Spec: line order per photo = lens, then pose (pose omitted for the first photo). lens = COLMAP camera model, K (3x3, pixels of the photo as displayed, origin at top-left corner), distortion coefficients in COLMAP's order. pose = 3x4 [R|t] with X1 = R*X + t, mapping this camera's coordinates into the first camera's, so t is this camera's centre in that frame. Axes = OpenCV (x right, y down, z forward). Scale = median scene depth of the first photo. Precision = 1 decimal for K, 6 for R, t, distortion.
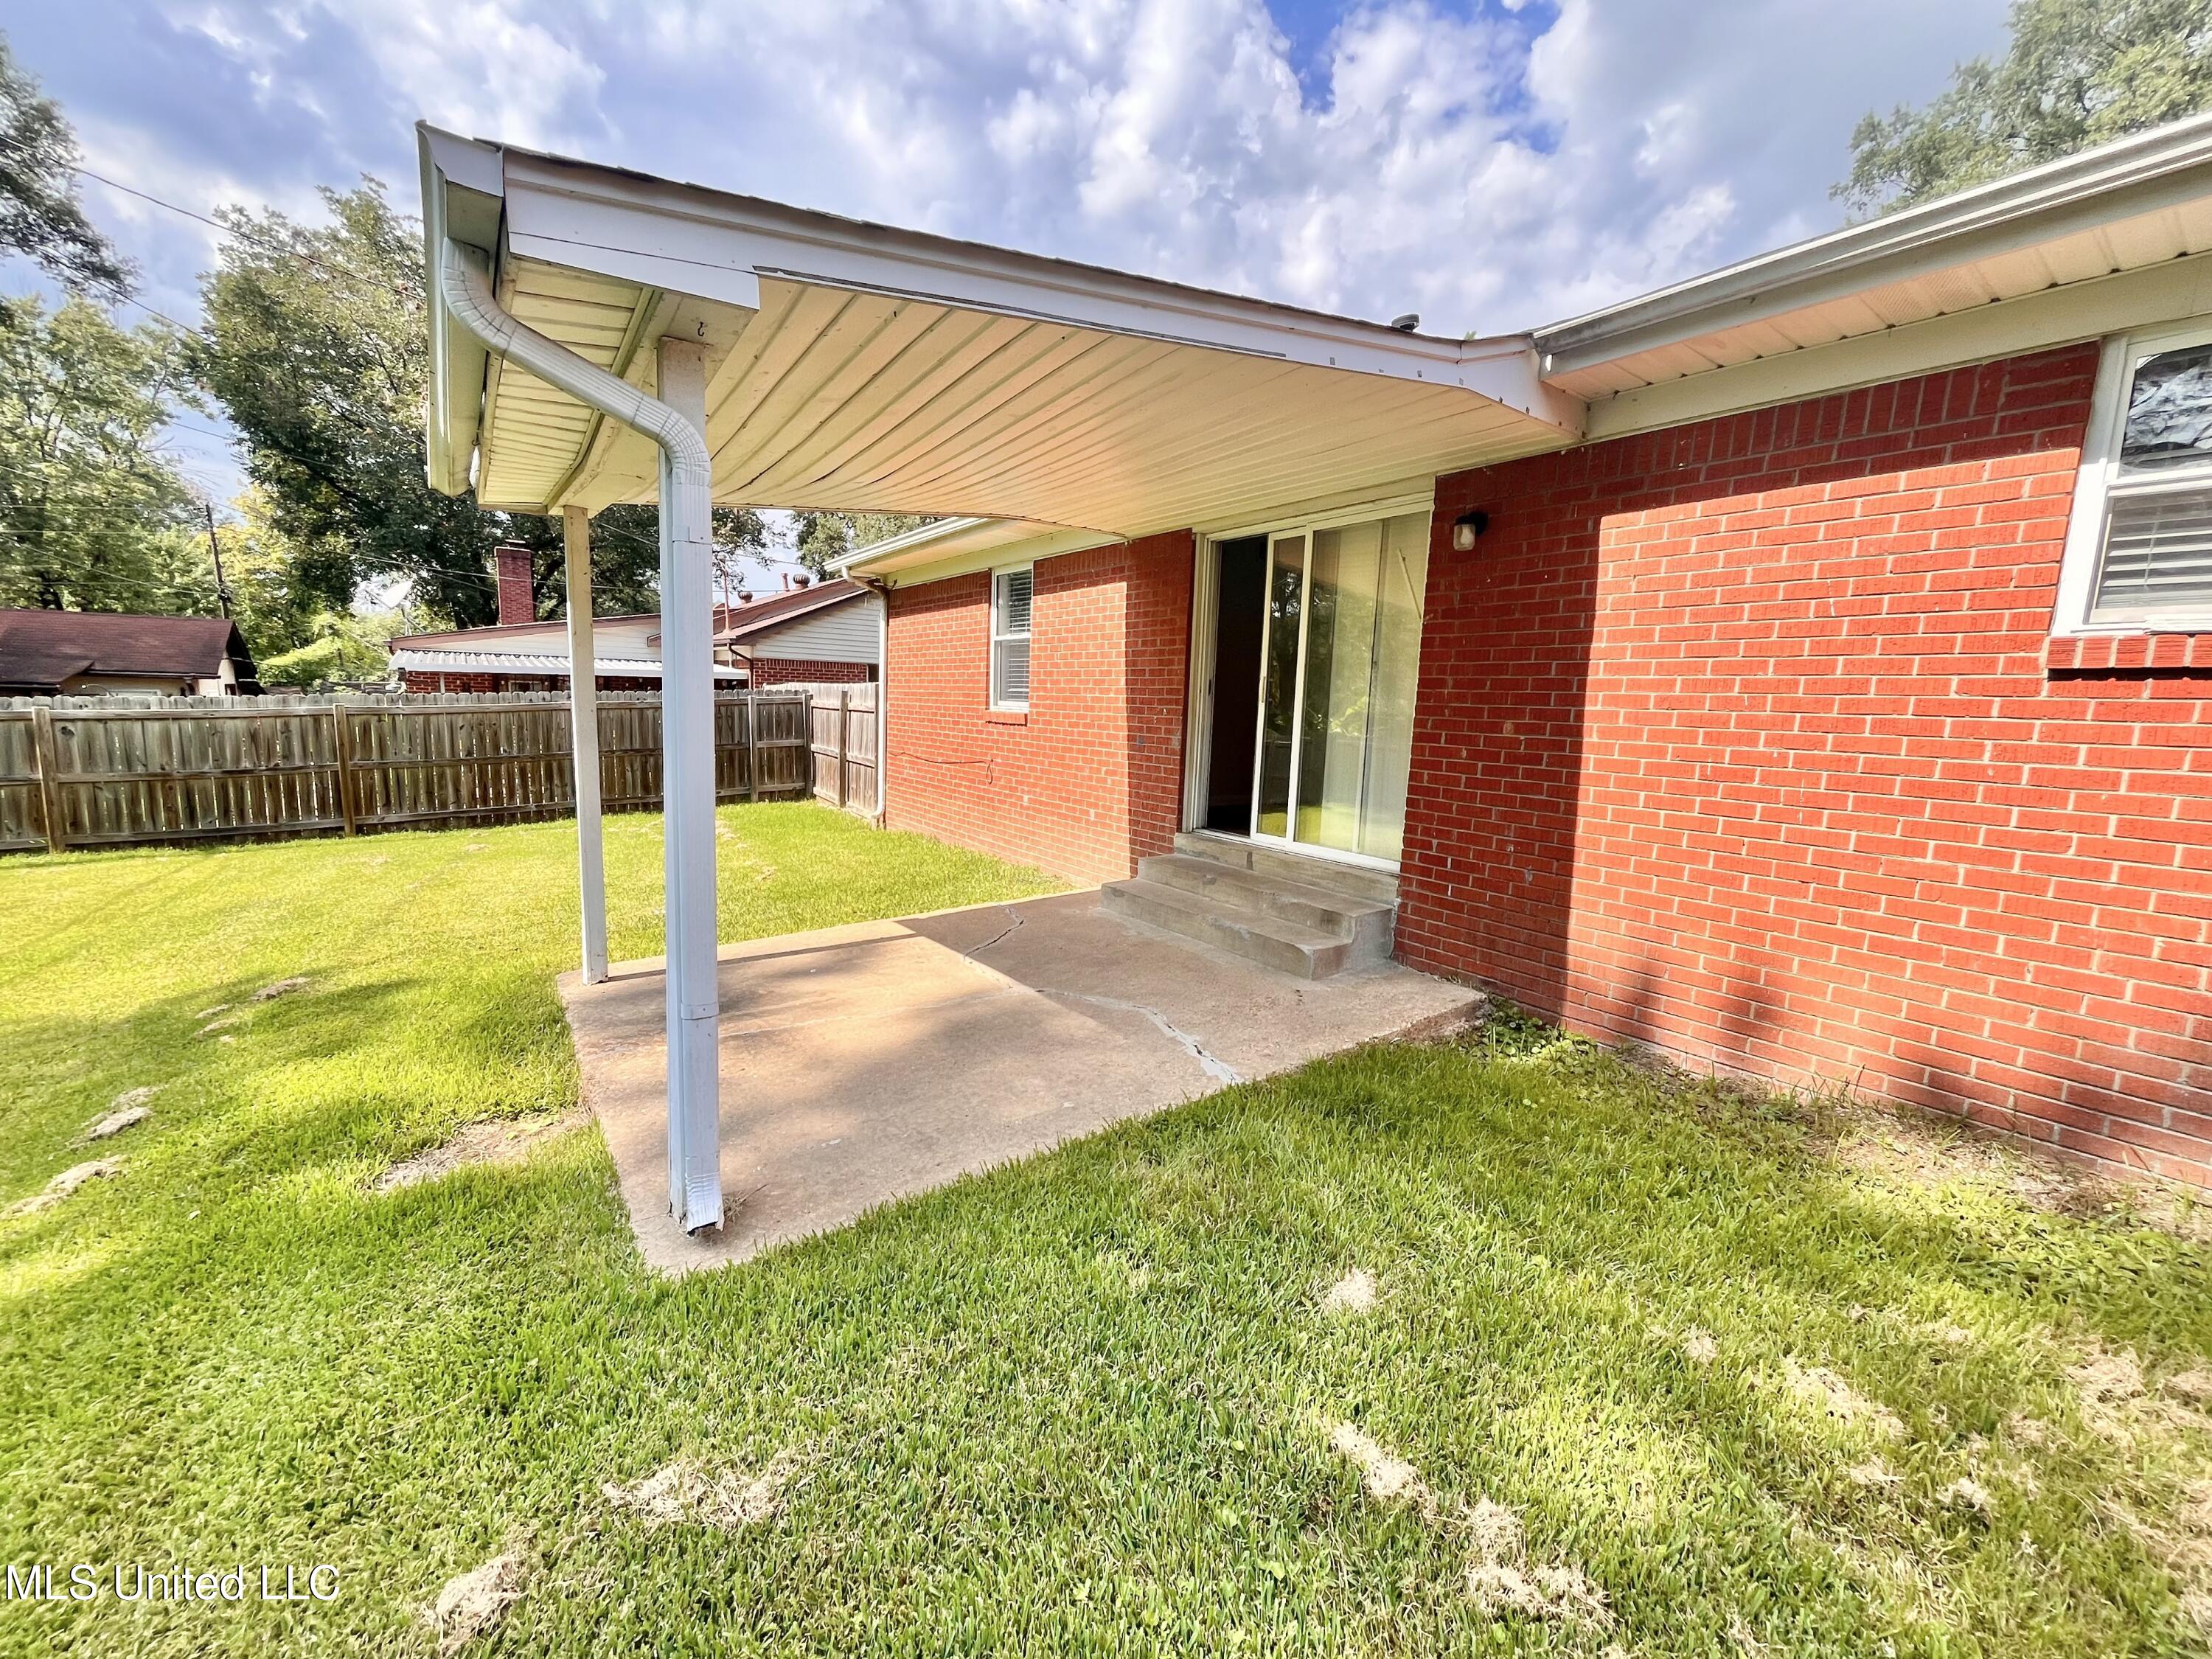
lens RADIAL K [[896.2, 0, 1106.9], [0, 896.2, 832.9], [0, 0, 1]] dist [-0.003033, 0.000826]
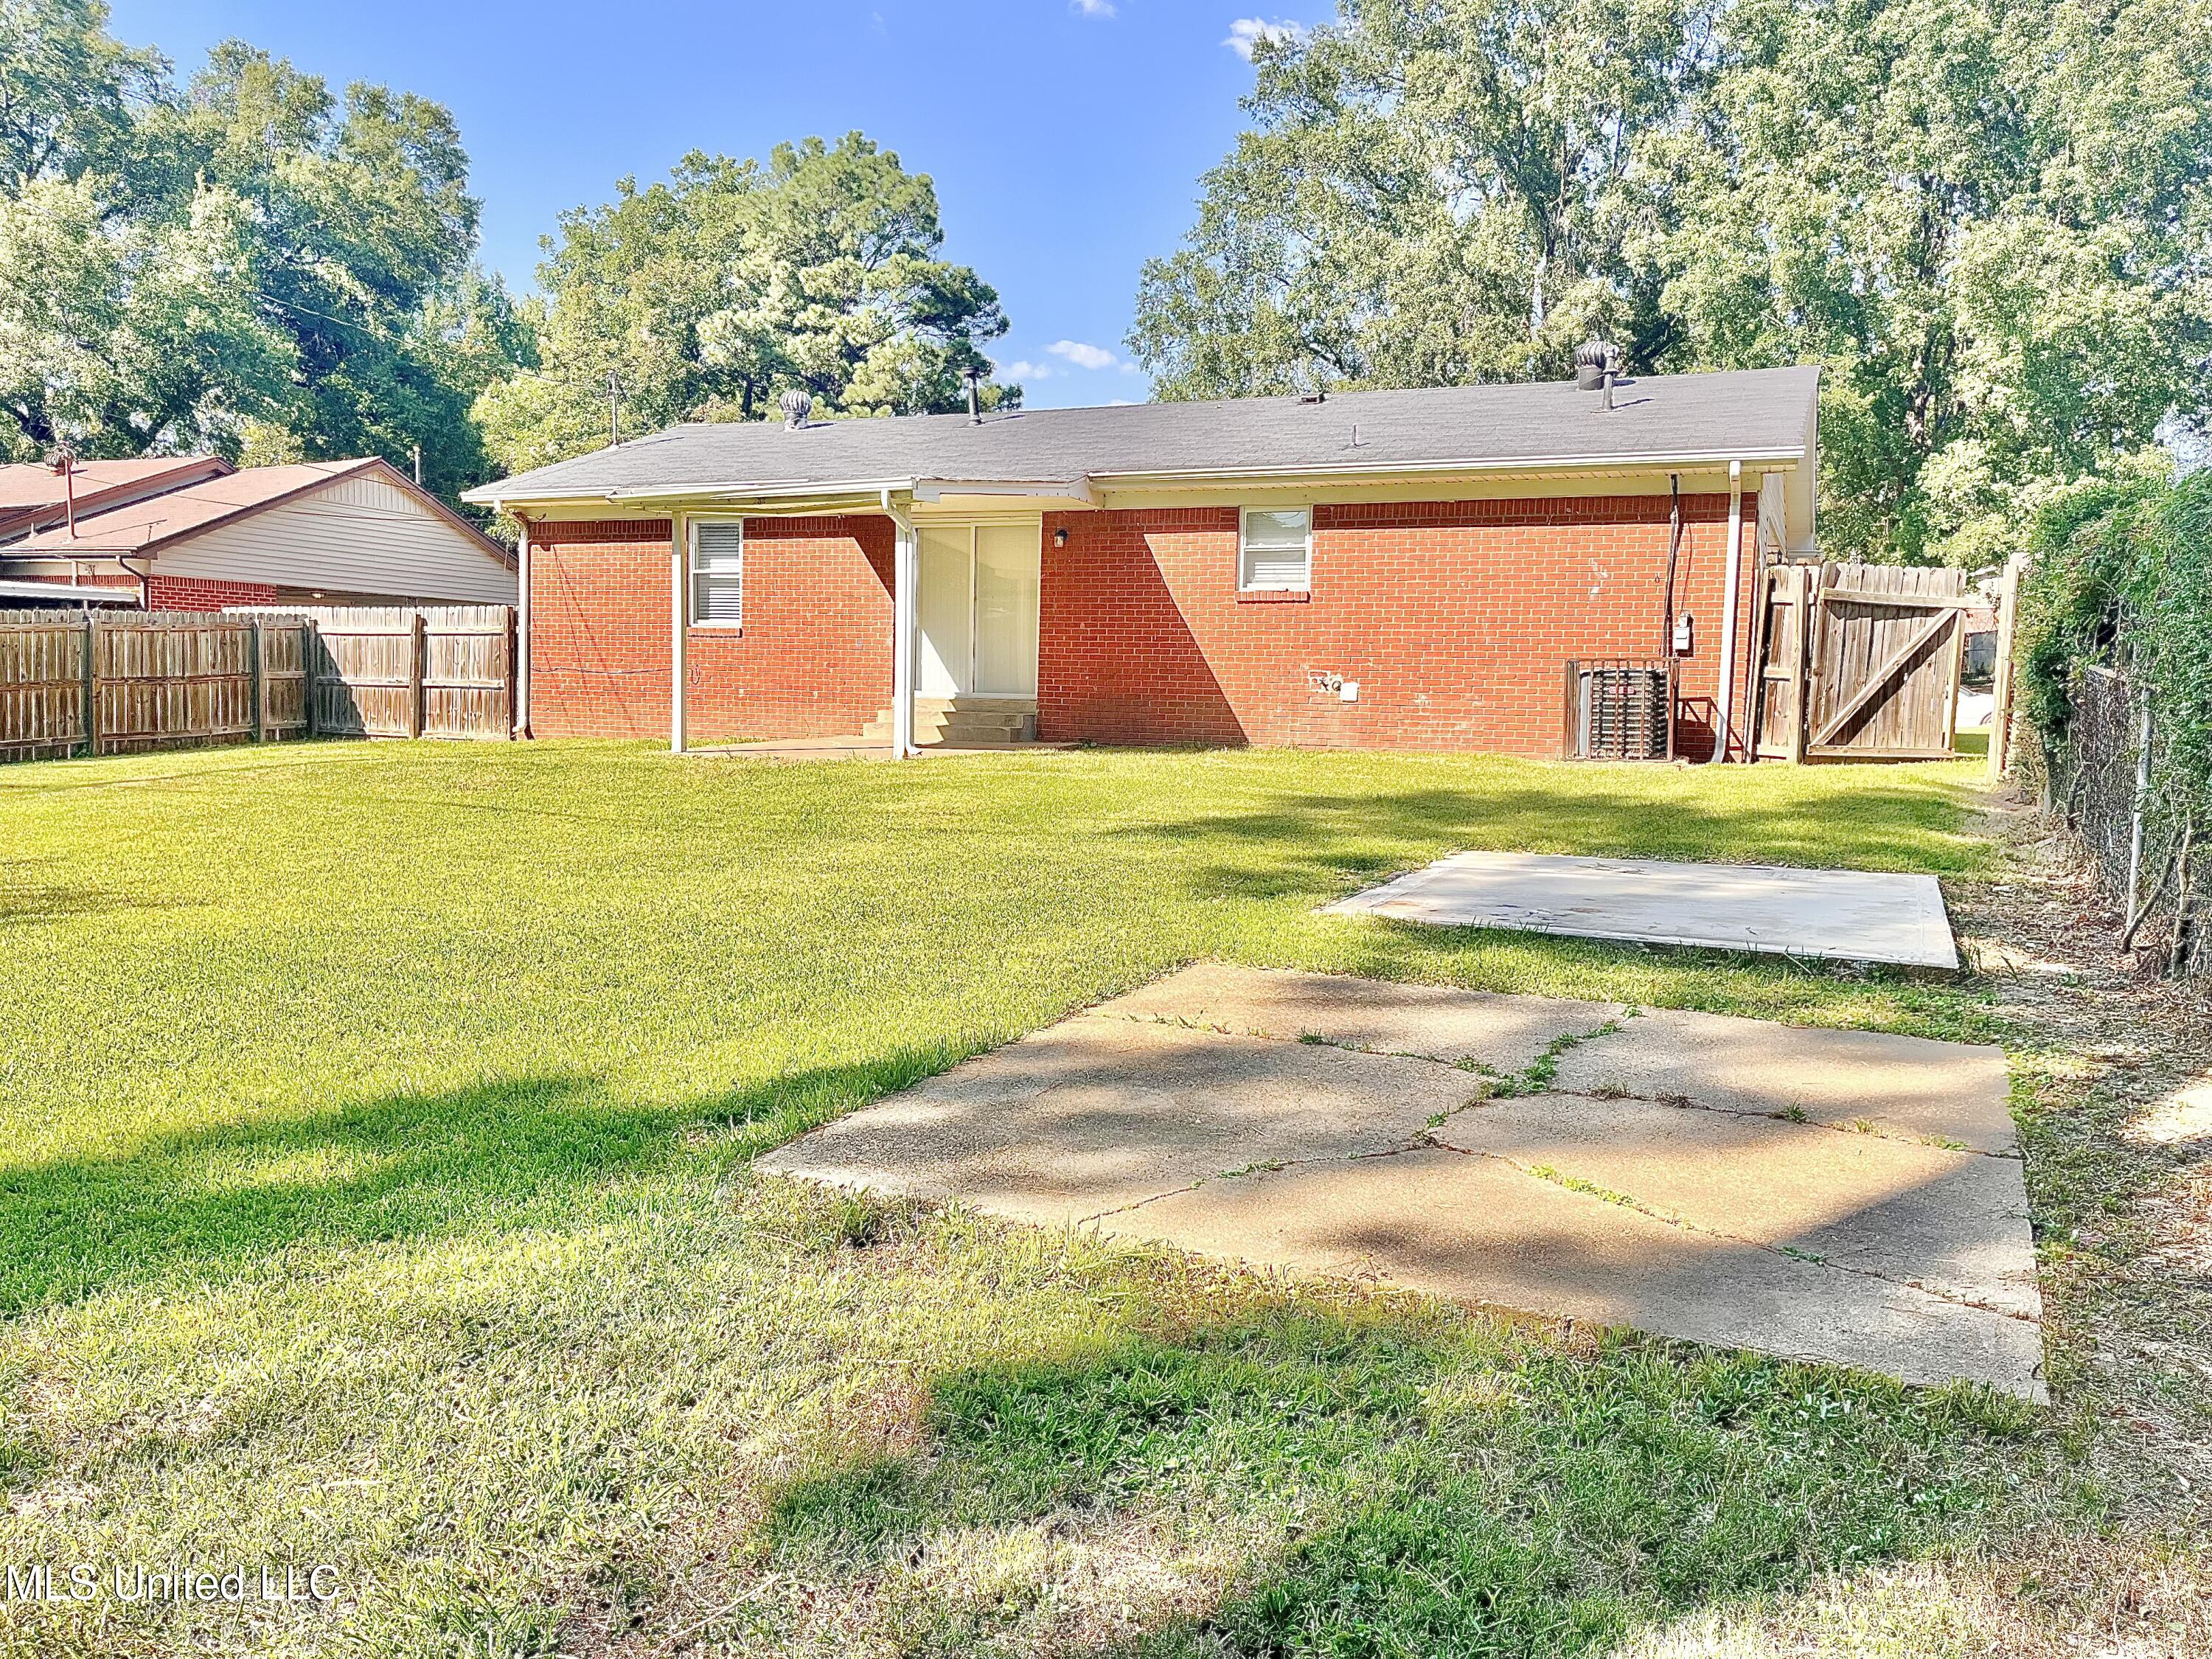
lens RADIAL K [[1686.0, 0, 1100.8], [0, 1686.0, 832.6], [0, 0, 1]] dist [0.003574, -0.009675]
pose [[0.865272, -0.050830, 0.498718, -0.579144], [0.074745, 0.996807, -0.028088, 0.183816], [-0.495698, 0.061580, 0.866309, -0.935123]]
